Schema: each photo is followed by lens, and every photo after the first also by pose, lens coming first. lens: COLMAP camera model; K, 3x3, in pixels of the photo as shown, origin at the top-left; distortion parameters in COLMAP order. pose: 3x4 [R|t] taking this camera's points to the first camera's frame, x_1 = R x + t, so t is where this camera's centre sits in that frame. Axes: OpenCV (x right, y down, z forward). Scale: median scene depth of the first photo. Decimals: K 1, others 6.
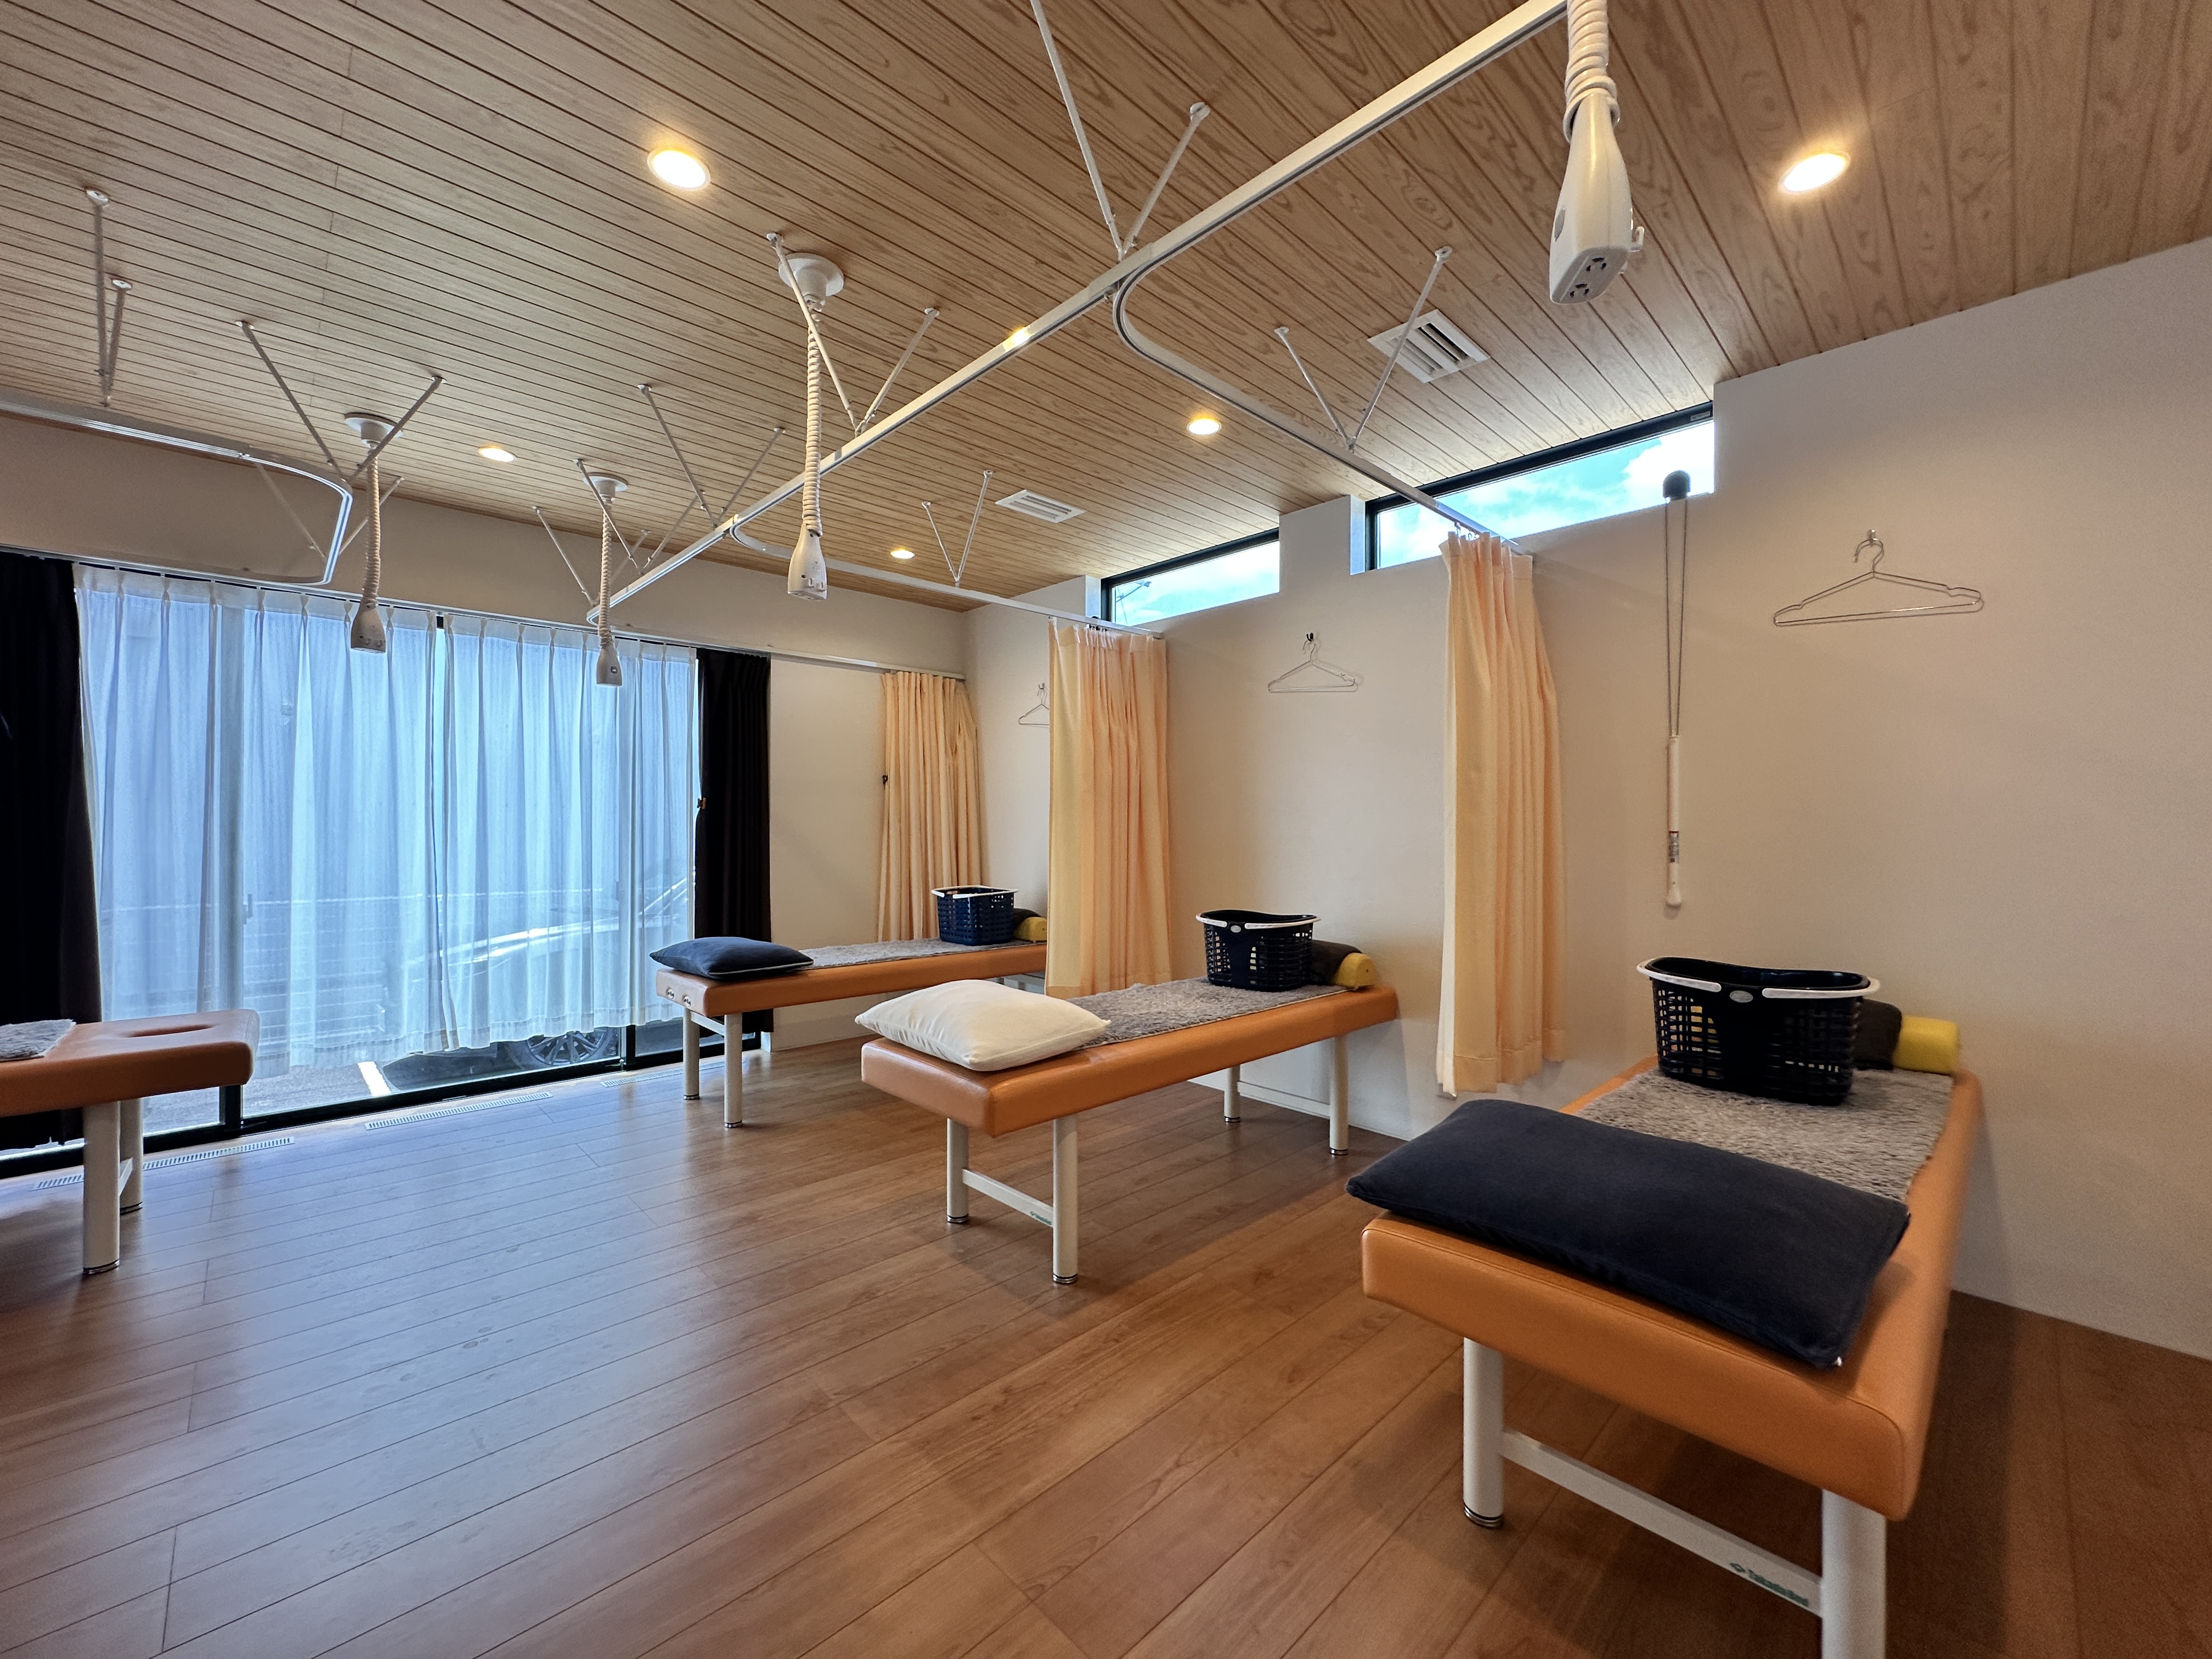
lens RADIAL K [[885.0, 0, 1103.3], [0, 885.0, 824.3], [0, 0, 1]] dist [-0.005813, 0.001521]
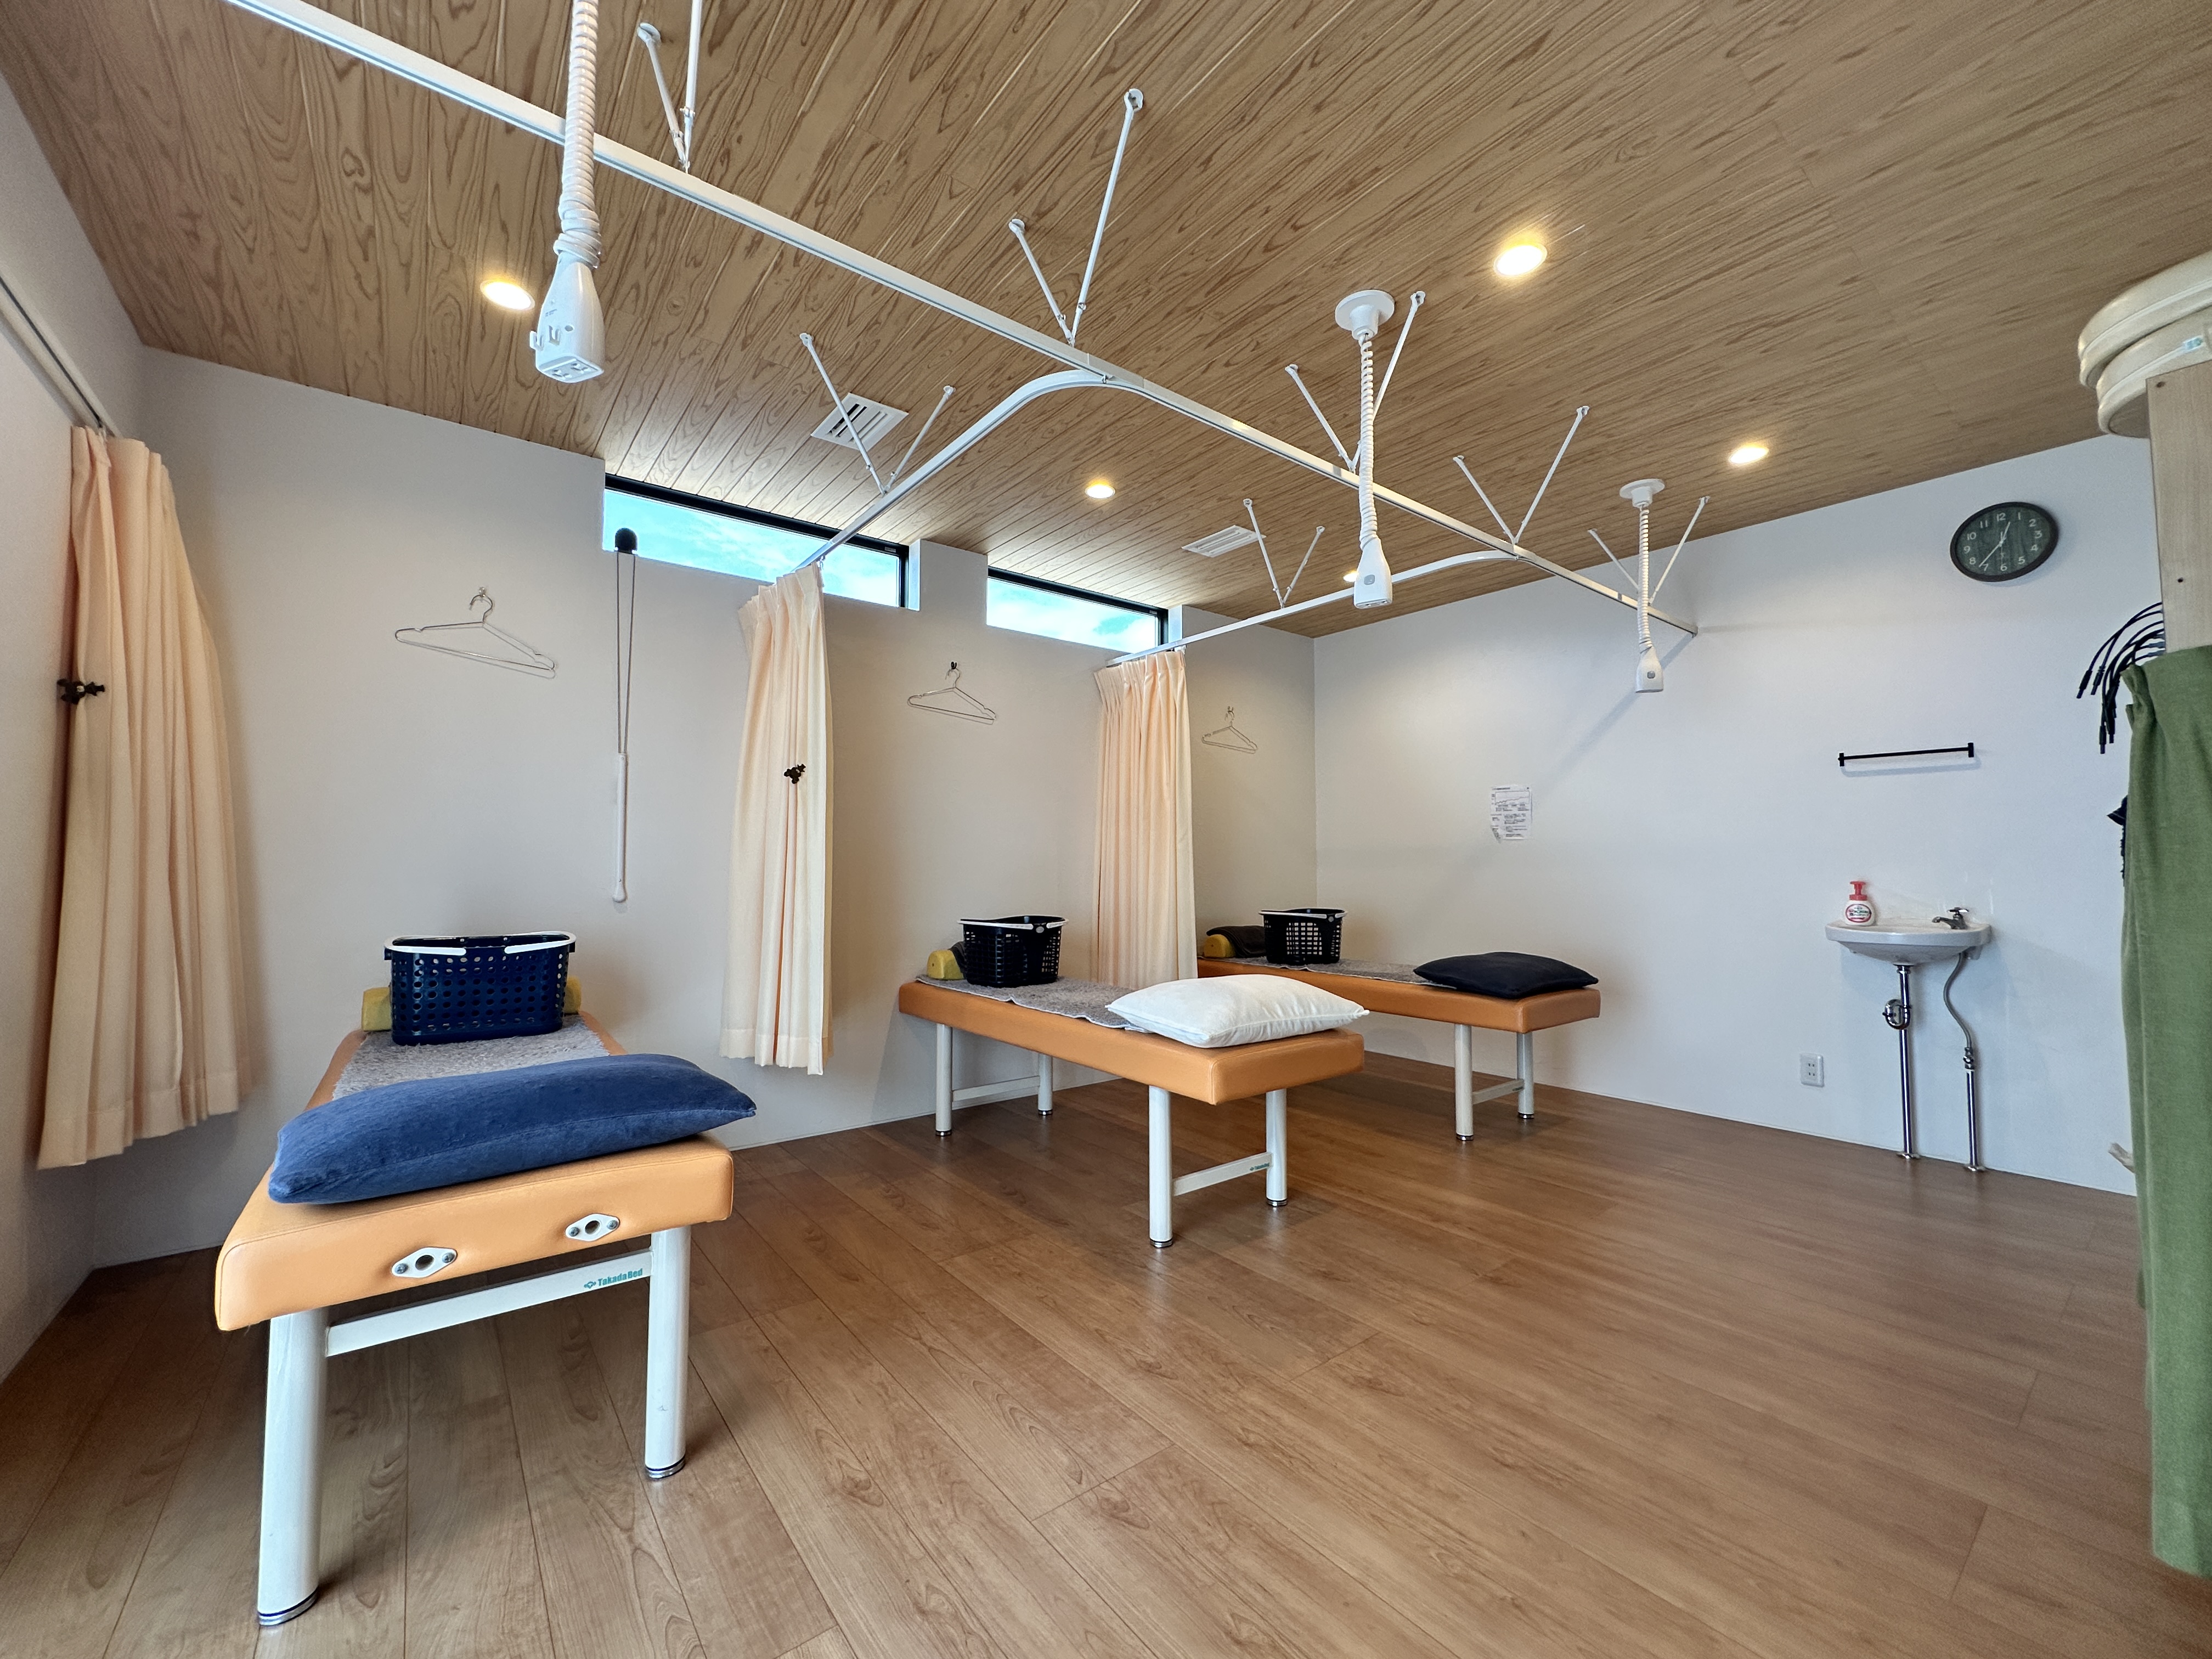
lens RADIAL K [[885.0, 0, 1106.1], [0, 885.0, 832.9], [0, 0, 1]] dist [-0.005813, 0.001521]
pose [[0.097103, 0.042549, 0.994364, -1.023423], [0.002425, 0.999073, -0.042987, 0.050288], [-0.995271, 0.006585, 0.096910, 0.886861]]
